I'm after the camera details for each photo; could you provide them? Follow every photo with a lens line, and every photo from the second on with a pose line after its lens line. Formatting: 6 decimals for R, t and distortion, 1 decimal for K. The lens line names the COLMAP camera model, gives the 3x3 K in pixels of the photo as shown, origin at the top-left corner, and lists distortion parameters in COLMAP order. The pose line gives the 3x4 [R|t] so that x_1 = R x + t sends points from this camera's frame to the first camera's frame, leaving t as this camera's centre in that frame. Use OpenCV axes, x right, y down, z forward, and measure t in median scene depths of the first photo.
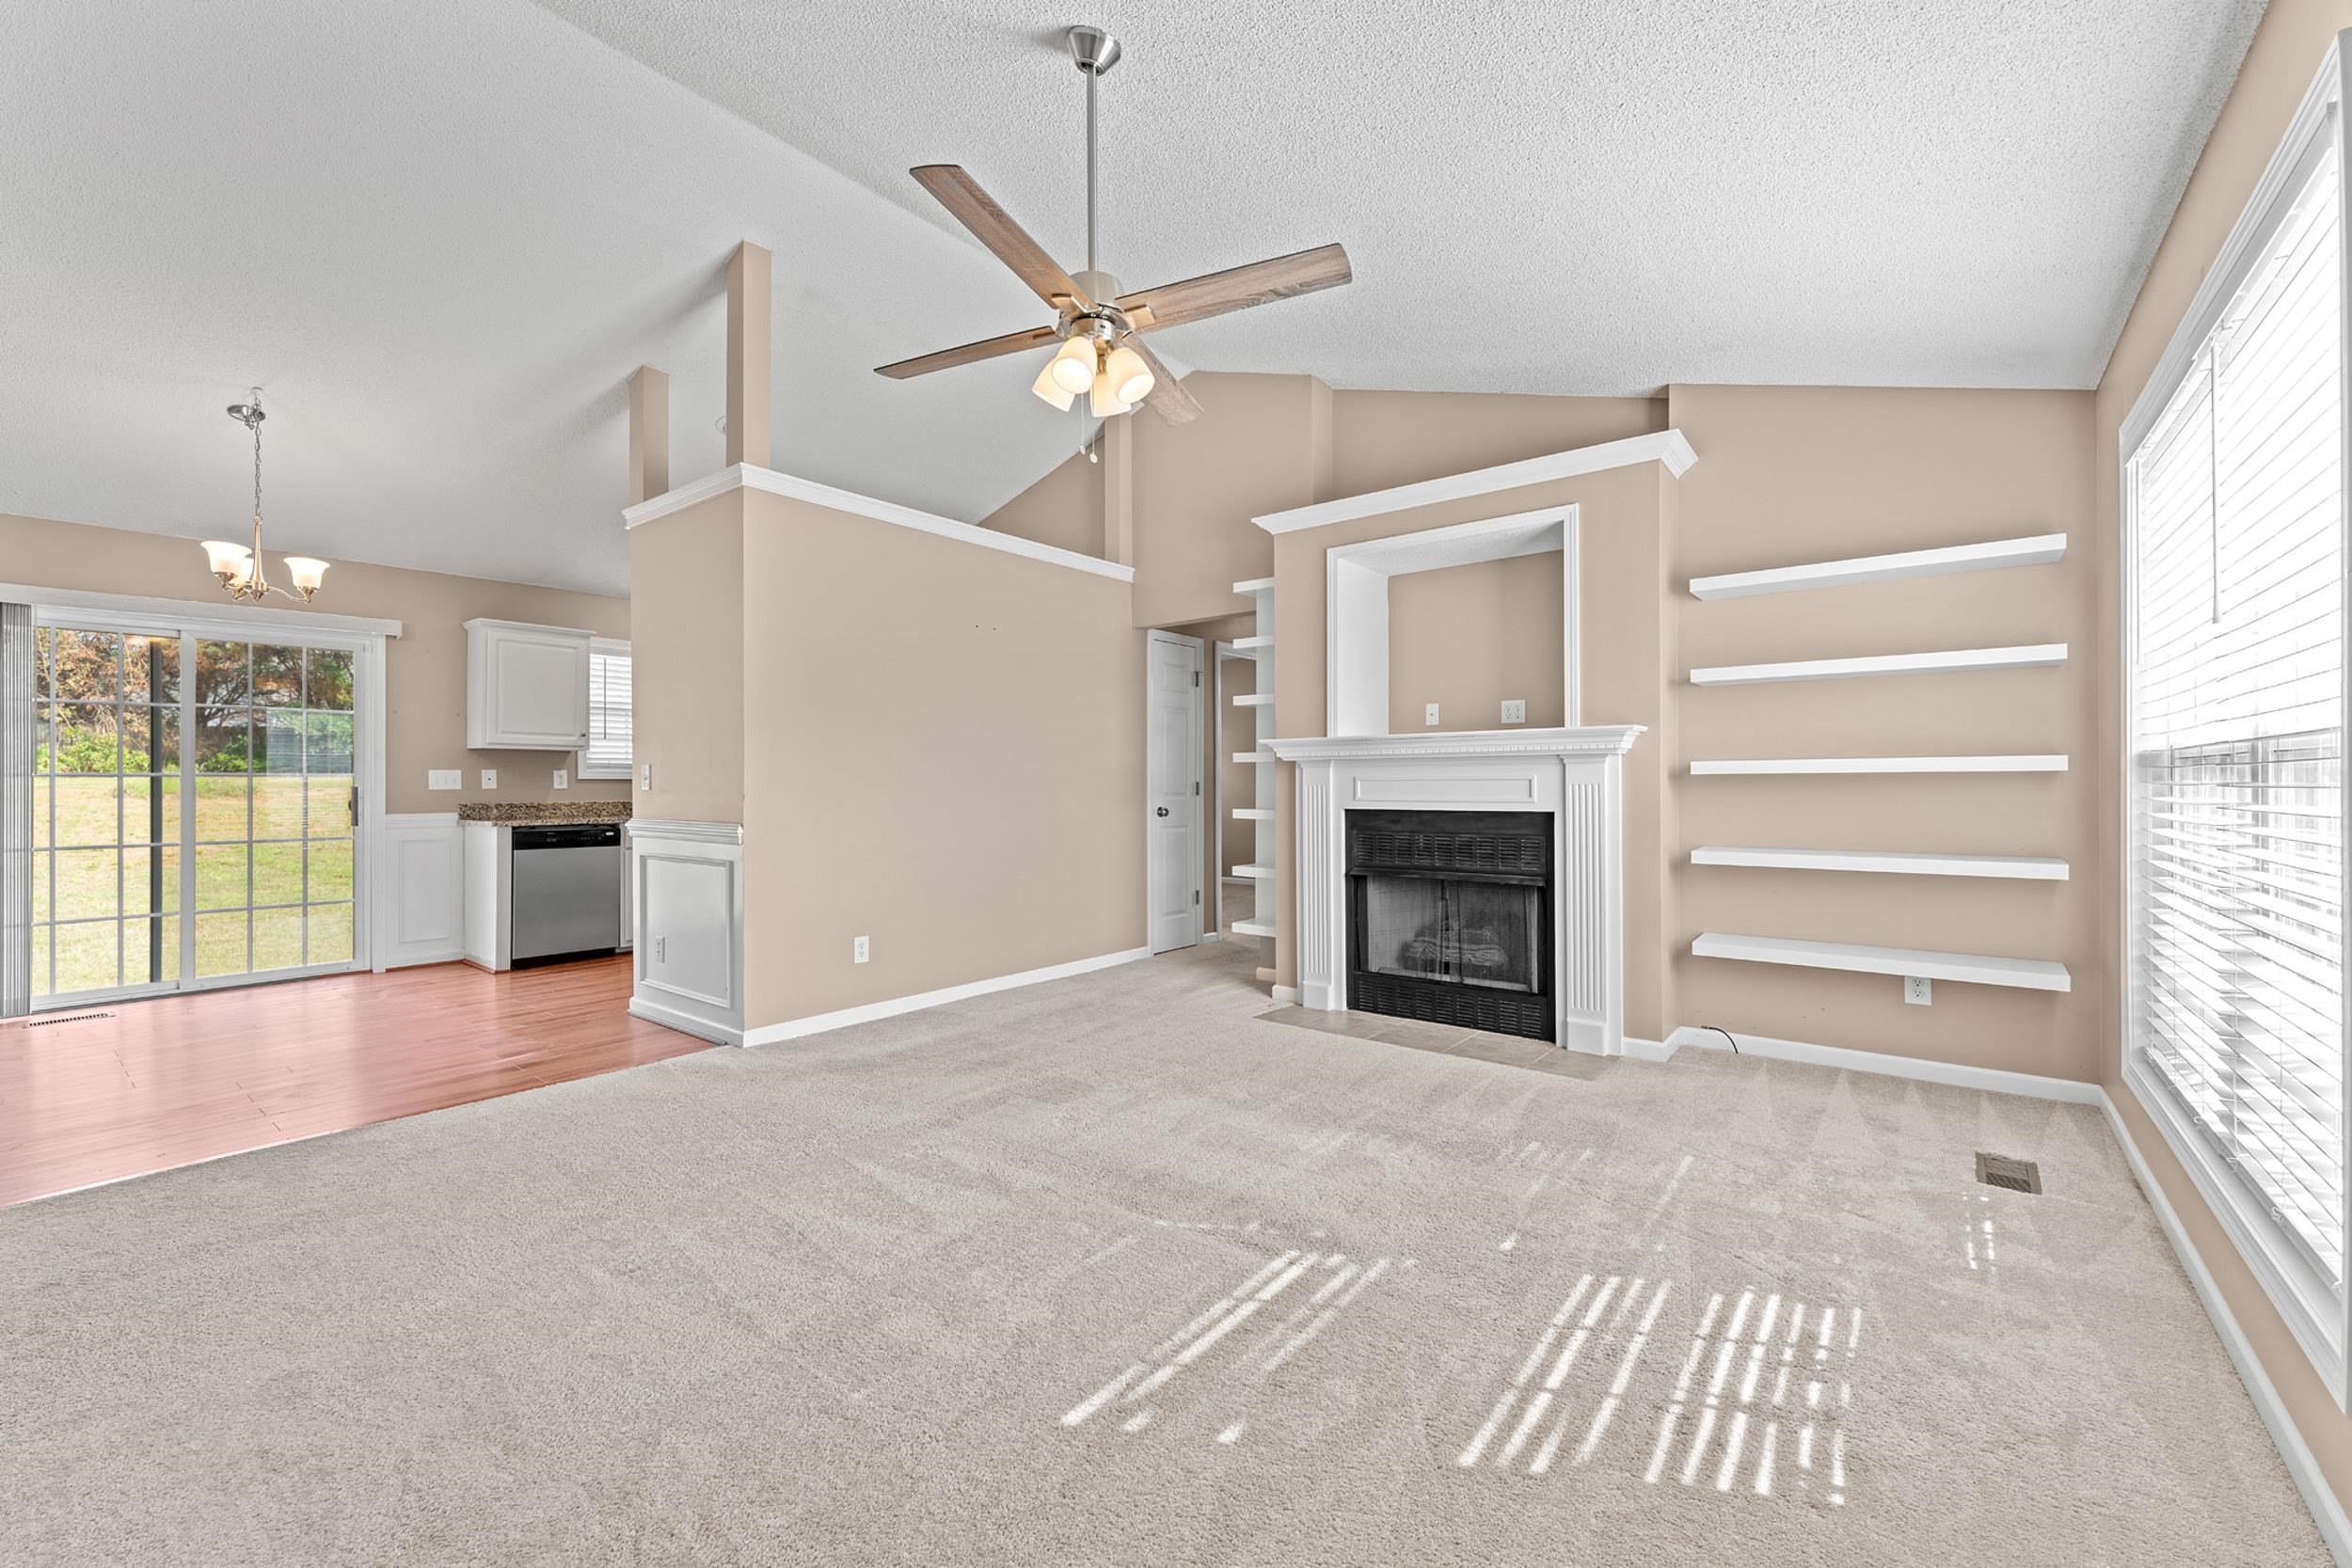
lens RADIAL K [[947.3, 0, 1175.5], [0, 947.3, 776.7], [0, 0, 1]] dist [0.000353, -0.000136]
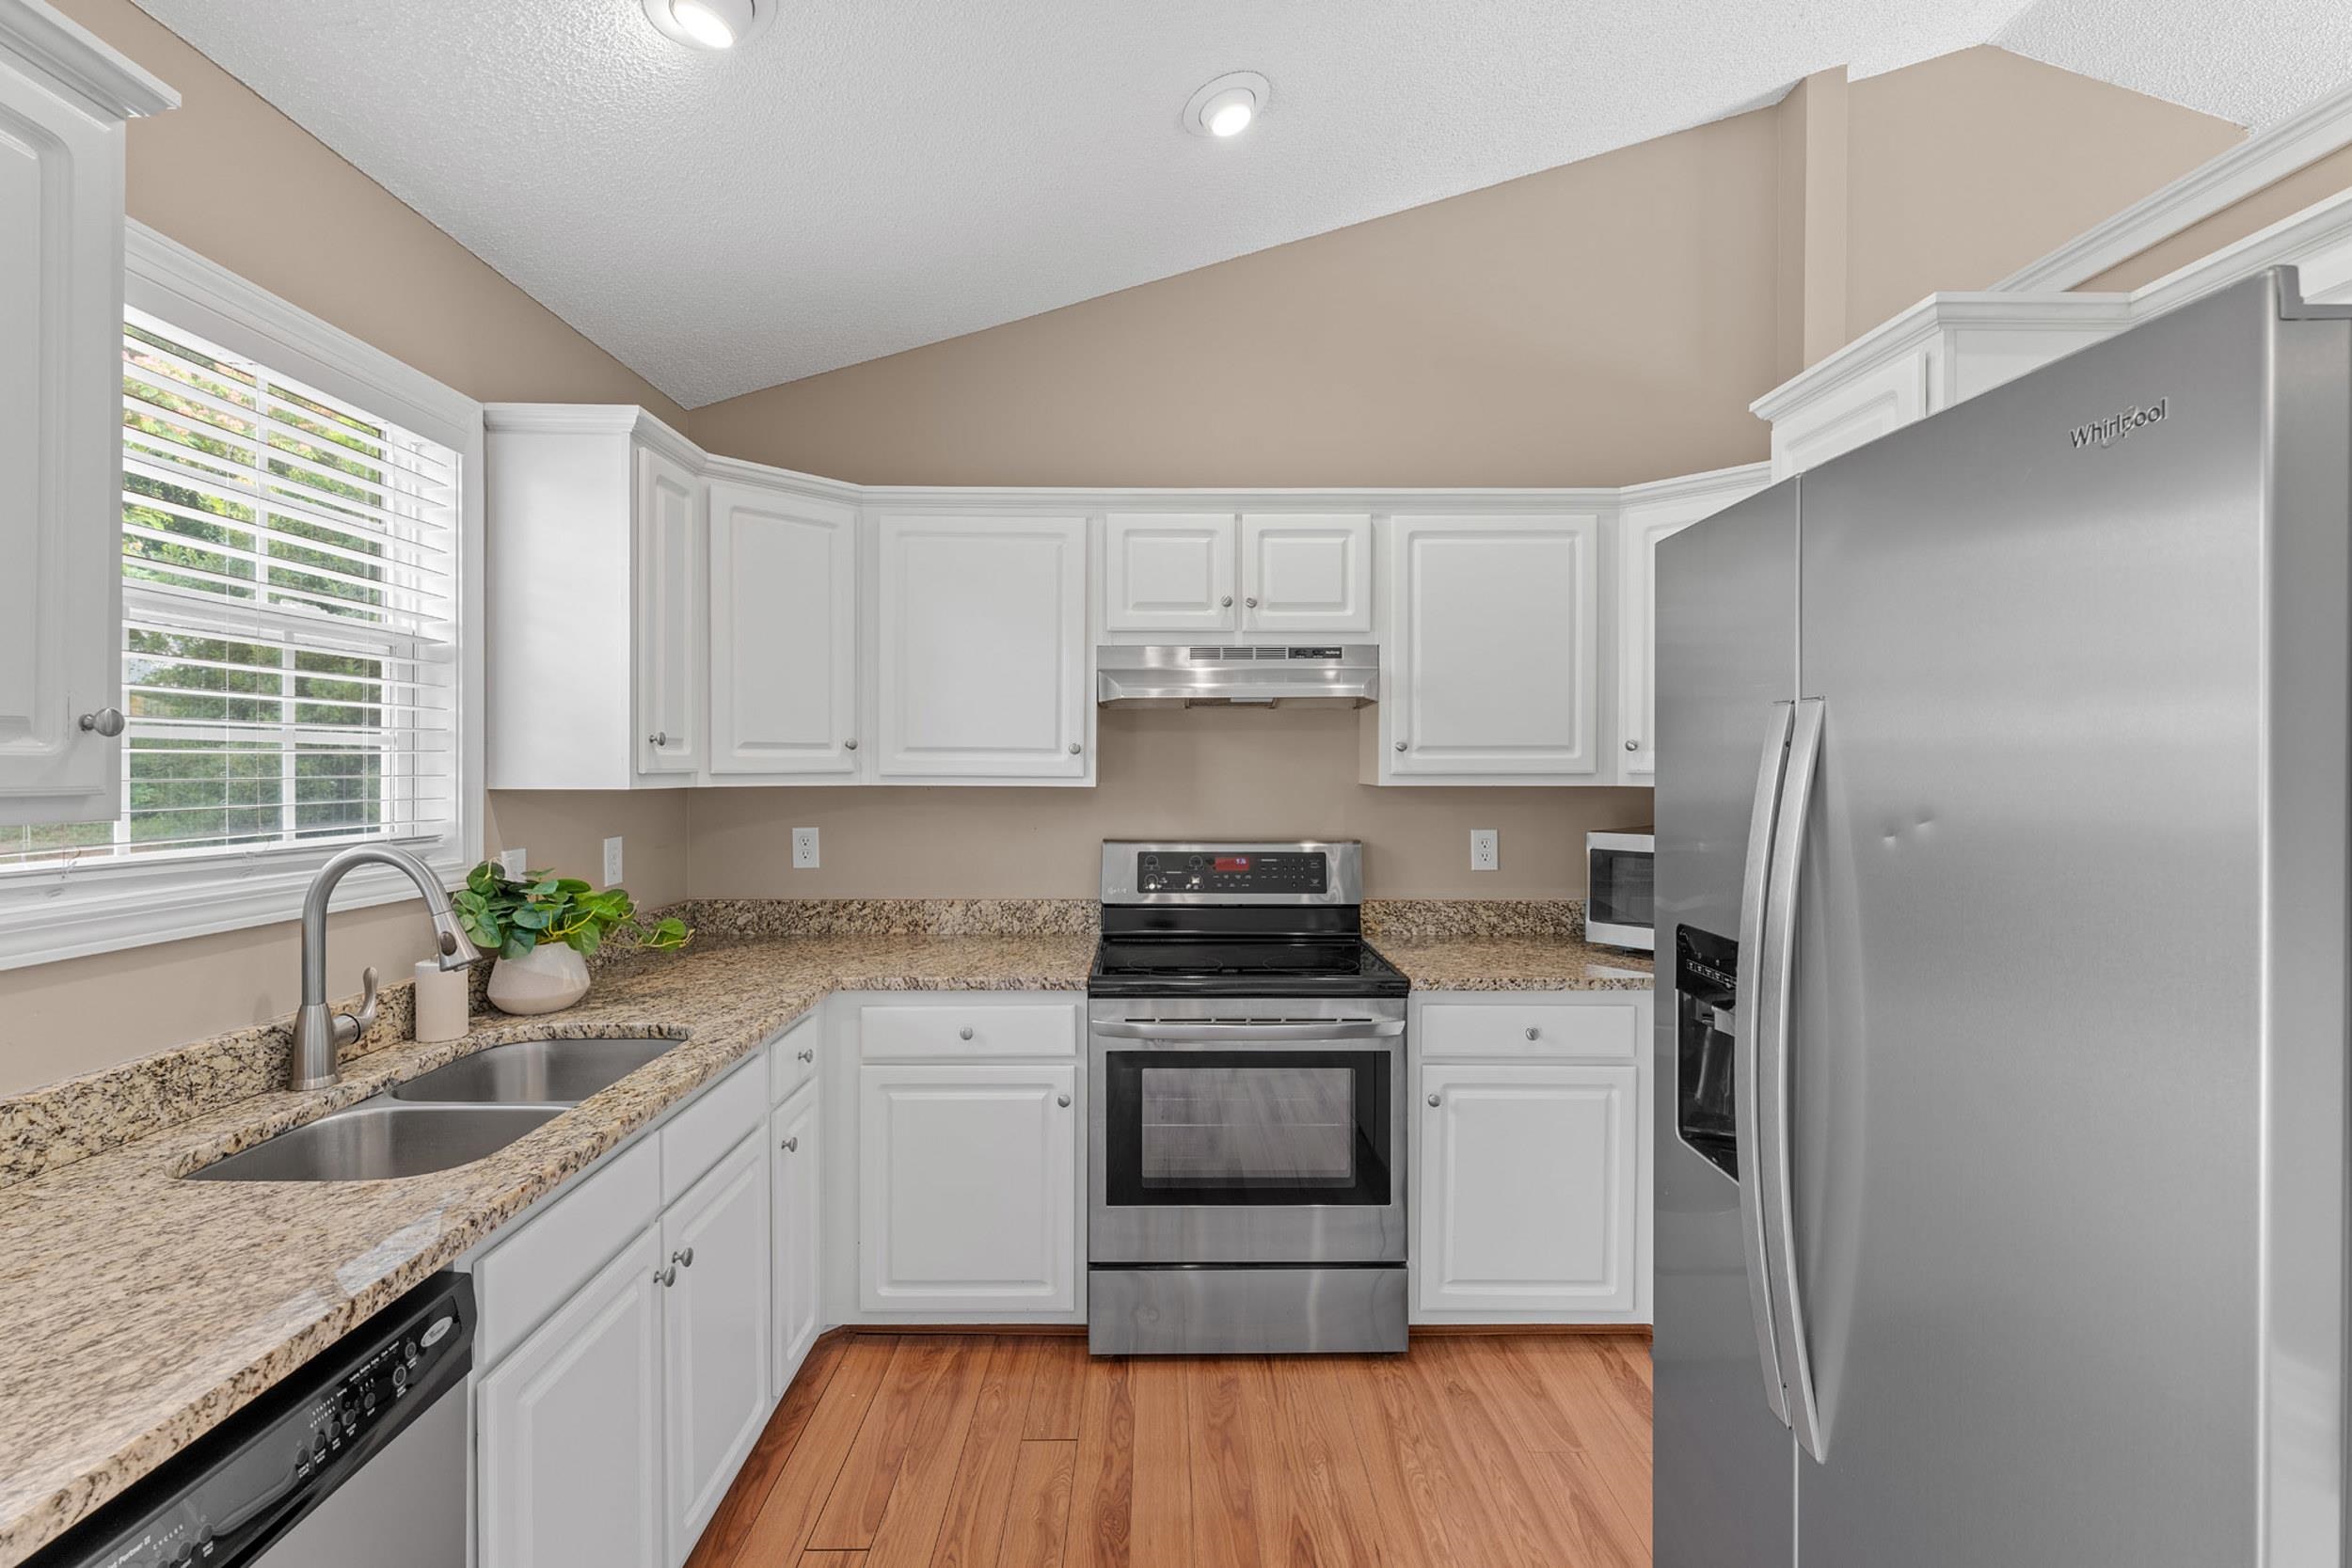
lens RADIAL K [[1027.0, 0, 1166.6], [0, 1027.0, 771.1], [0, 0, 1]] dist [-0.001297, -0.000136]
pose [[0.778354, 0.002322, 0.627821, -0.659862], [-0.008827, 0.999935, 0.007245, -0.043248], [-0.627763, -0.011182, 0.778324, 0.843253]]
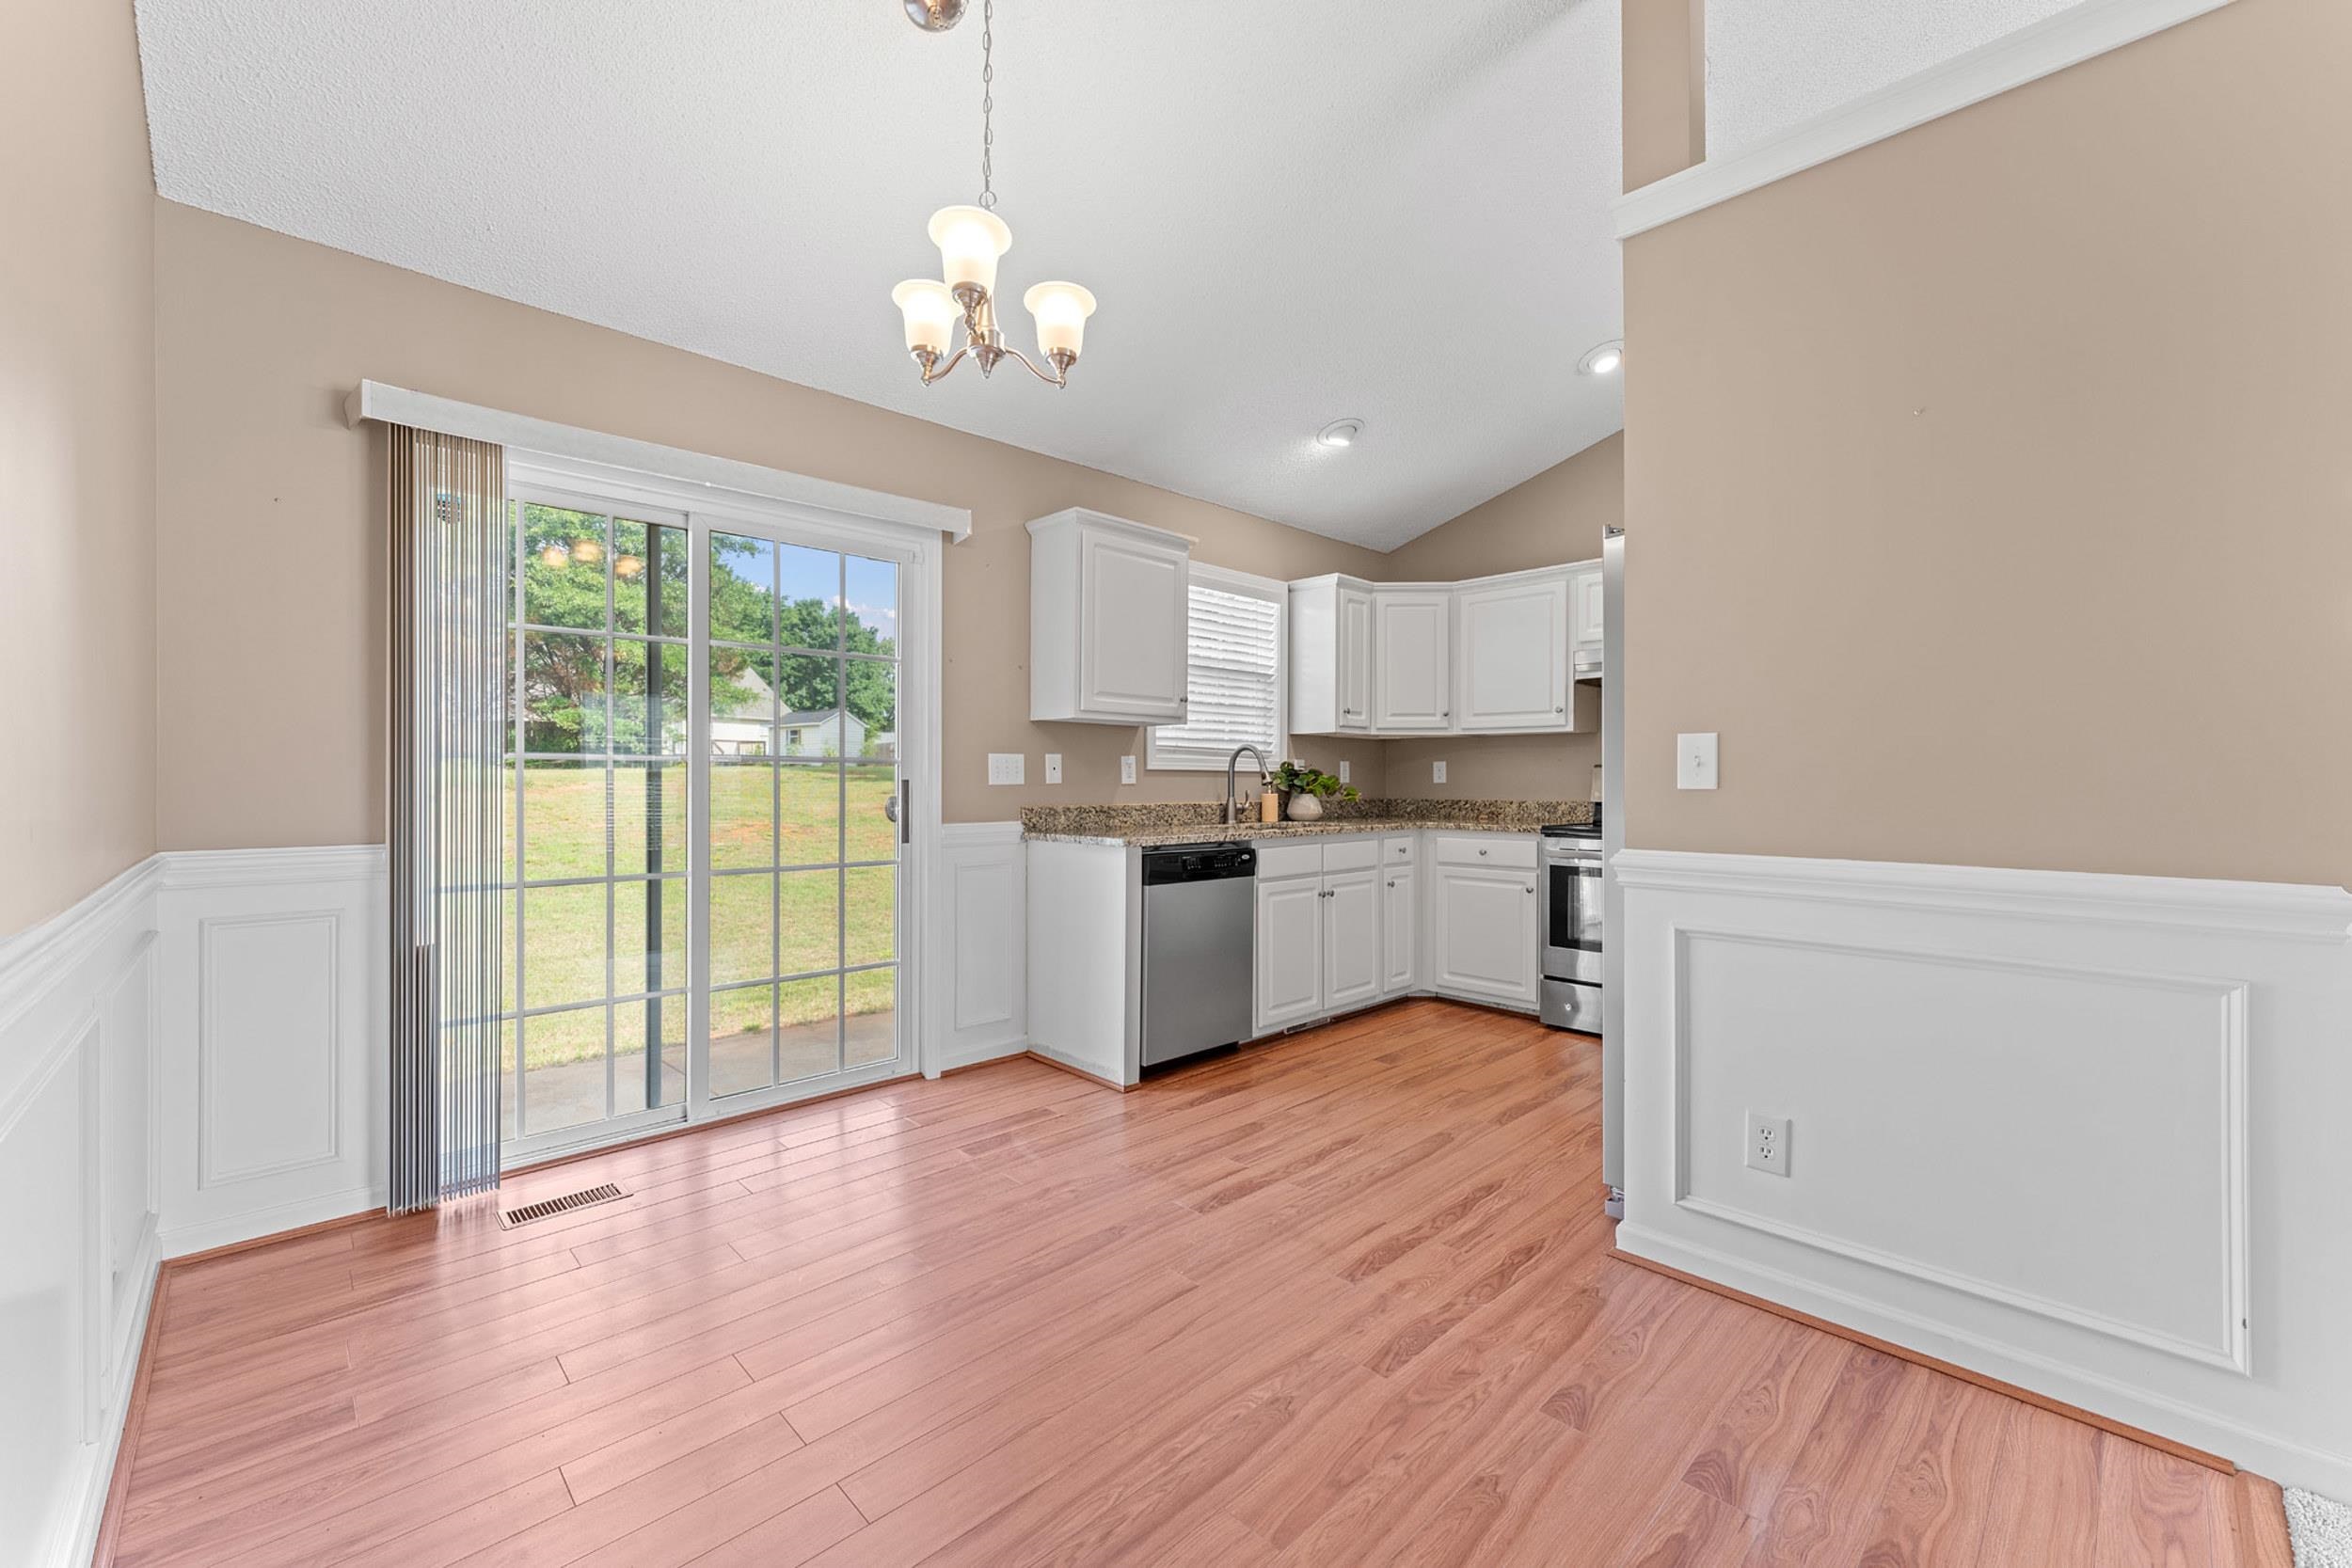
lens RADIAL K [[934.3, 0, 1176.0], [0, 934.3, 784.0], [0, 0, 1]] dist [0.000666, 0.000037]
pose [[0.991716, 0.006299, -0.128296, -0.609545], [-0.005069, 0.999938, 0.009915, 0.006963], [0.128350, -0.009183, 0.991686, 0.418588]]
